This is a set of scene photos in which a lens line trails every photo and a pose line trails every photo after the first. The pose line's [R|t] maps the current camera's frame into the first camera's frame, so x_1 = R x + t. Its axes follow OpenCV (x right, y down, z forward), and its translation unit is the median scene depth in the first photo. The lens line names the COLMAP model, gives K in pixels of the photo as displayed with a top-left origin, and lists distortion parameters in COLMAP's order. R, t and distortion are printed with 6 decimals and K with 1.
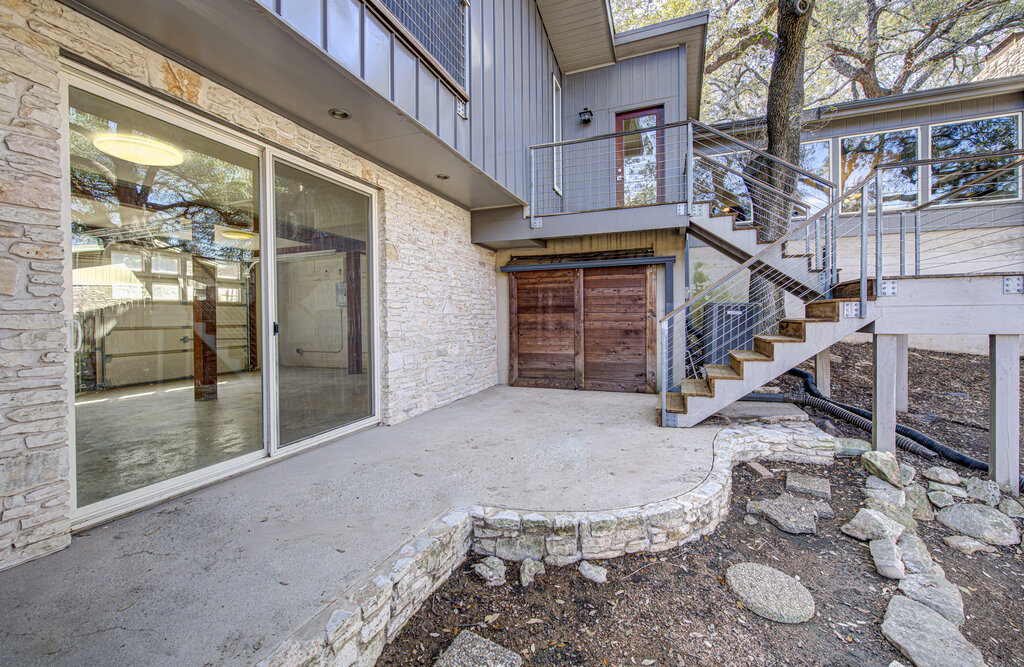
lens RADIAL K [[415.1, 0, 511.7], [0, 415.1, 327.8], [0, 0, 1]] dist [0.002441, 0.000100]
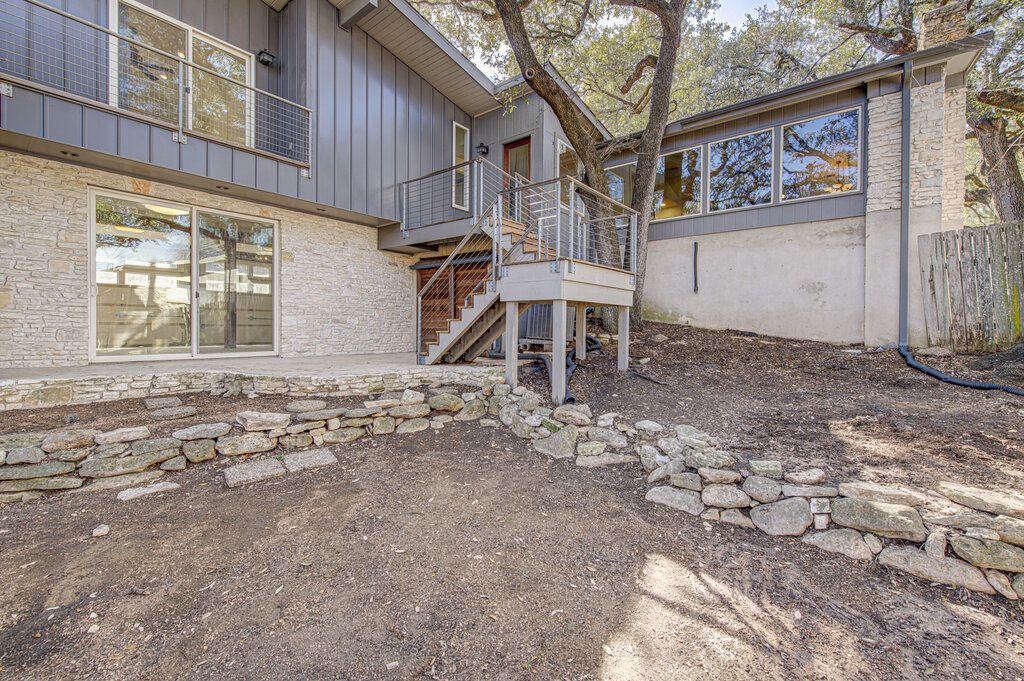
lens RADIAL K [[426.0, 0, 522.2], [0, 426.0, 337.8], [0, 0, 1]] dist [0.006180, -0.000943]
pose [[0.956097, 0.029456, -0.291567, 0.891643], [-0.028209, 0.999566, 0.008481, 0.084805], [0.291690, 0.000116, 0.956513, -0.308229]]
